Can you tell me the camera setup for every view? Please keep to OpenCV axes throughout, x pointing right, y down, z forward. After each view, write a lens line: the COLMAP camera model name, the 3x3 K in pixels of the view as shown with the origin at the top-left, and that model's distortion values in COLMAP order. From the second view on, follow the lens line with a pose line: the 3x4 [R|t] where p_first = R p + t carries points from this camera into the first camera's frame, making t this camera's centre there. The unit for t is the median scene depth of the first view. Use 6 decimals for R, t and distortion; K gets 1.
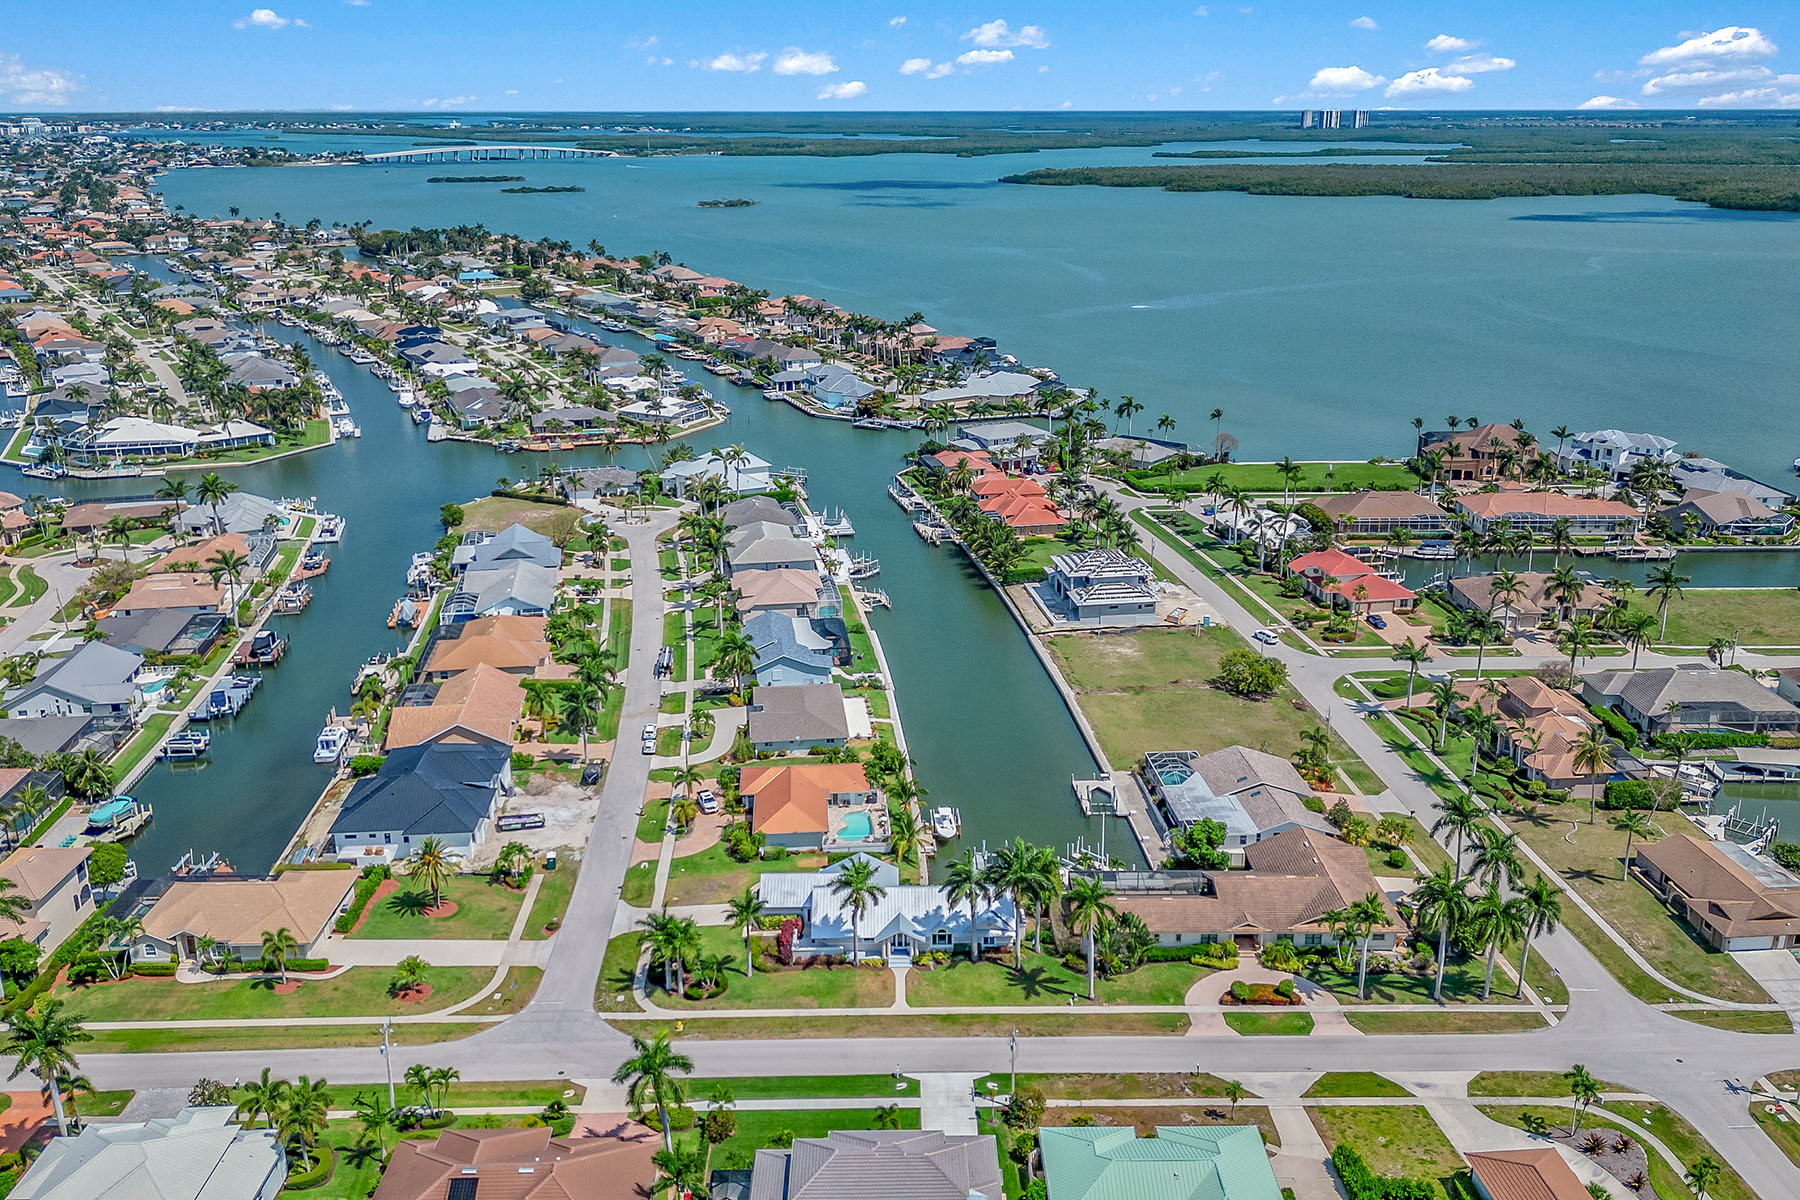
lens RADIAL K [[1491.0, 0, 900.0], [0, 1491.0, 600.0], [0, 0, 1]] dist [0.051065, -0.013154]
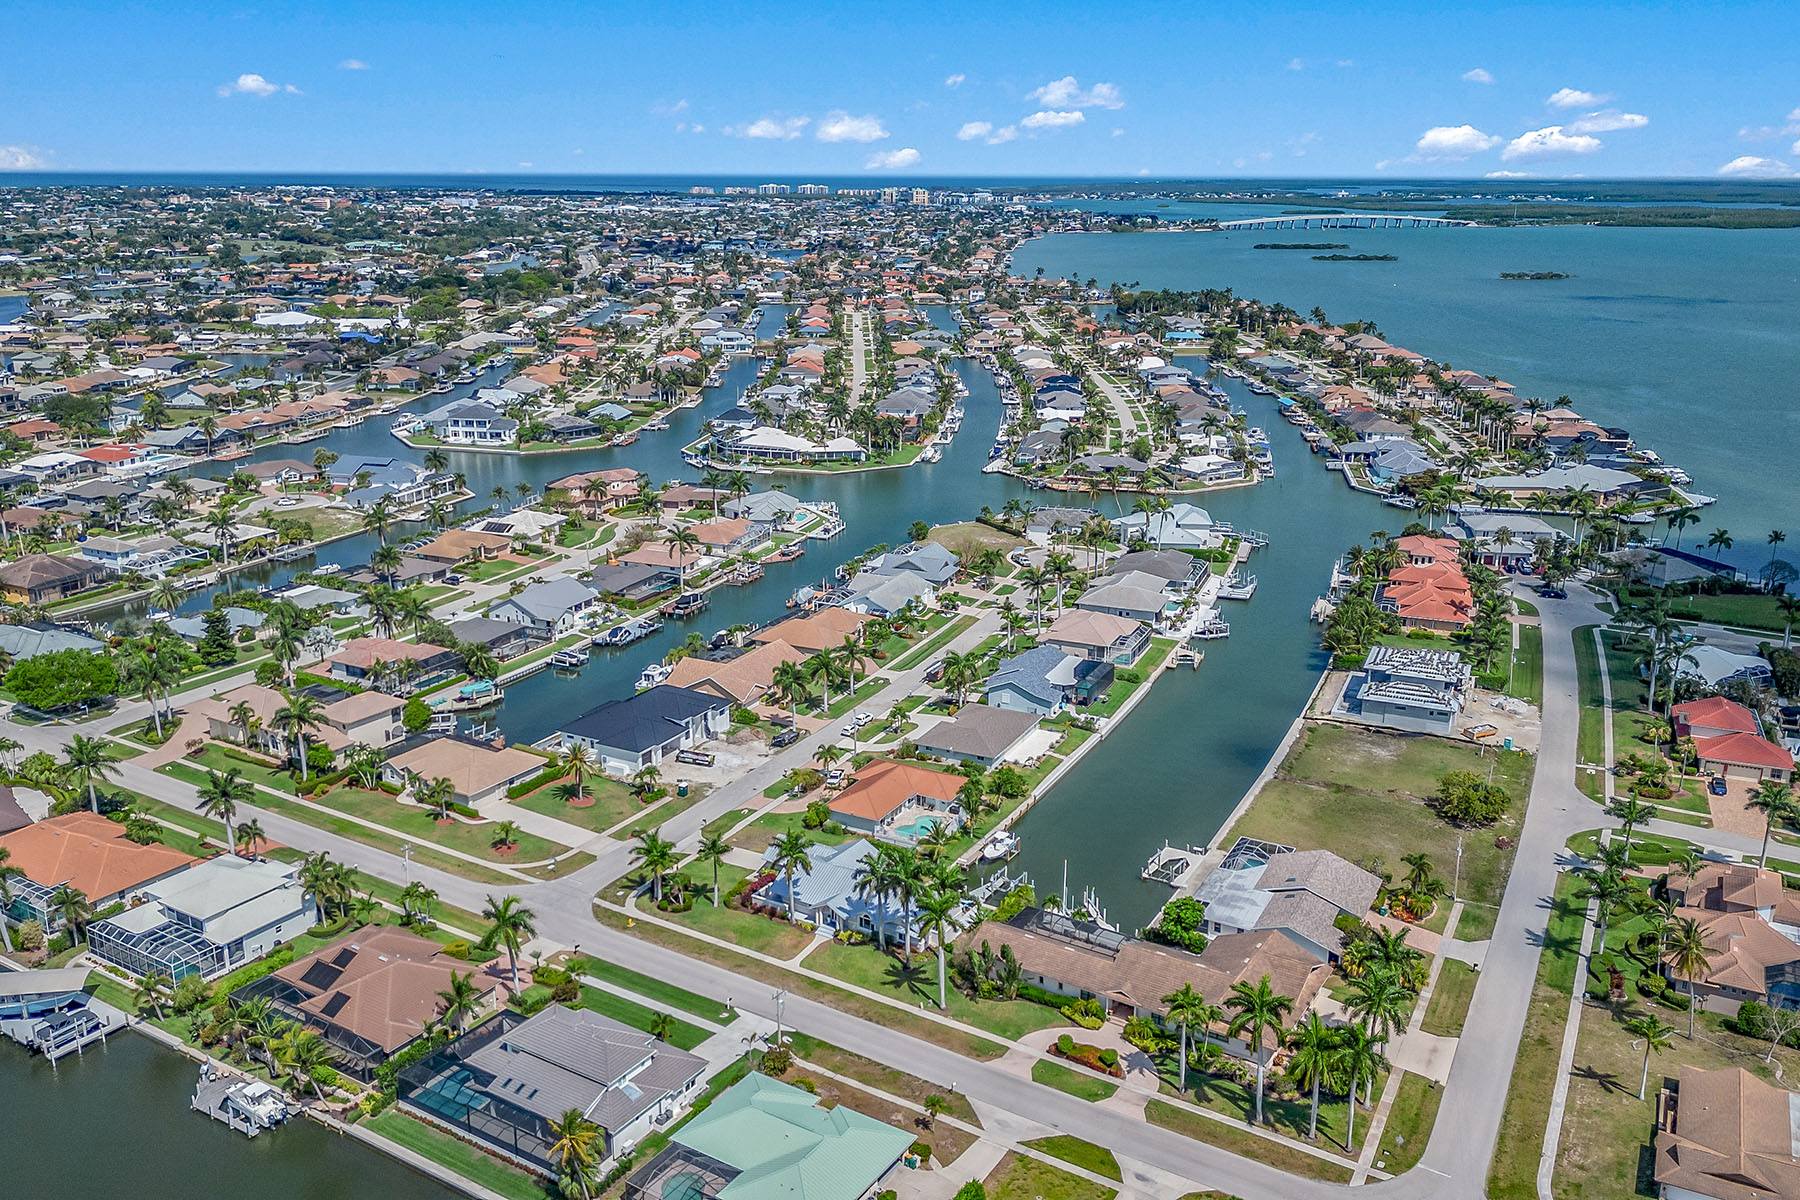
lens RADIAL K [[1449.9, 0, 898.9], [0, 1449.9, 668.8], [0, 0, 1]] dist [0.073780, -0.043054]
pose [[0.836902, 0.181541, -0.516370, 0.450623], [-0.178840, 0.982312, 0.055499, -0.017719], [0.517312, 0.045901, 0.854565, 0.066583]]
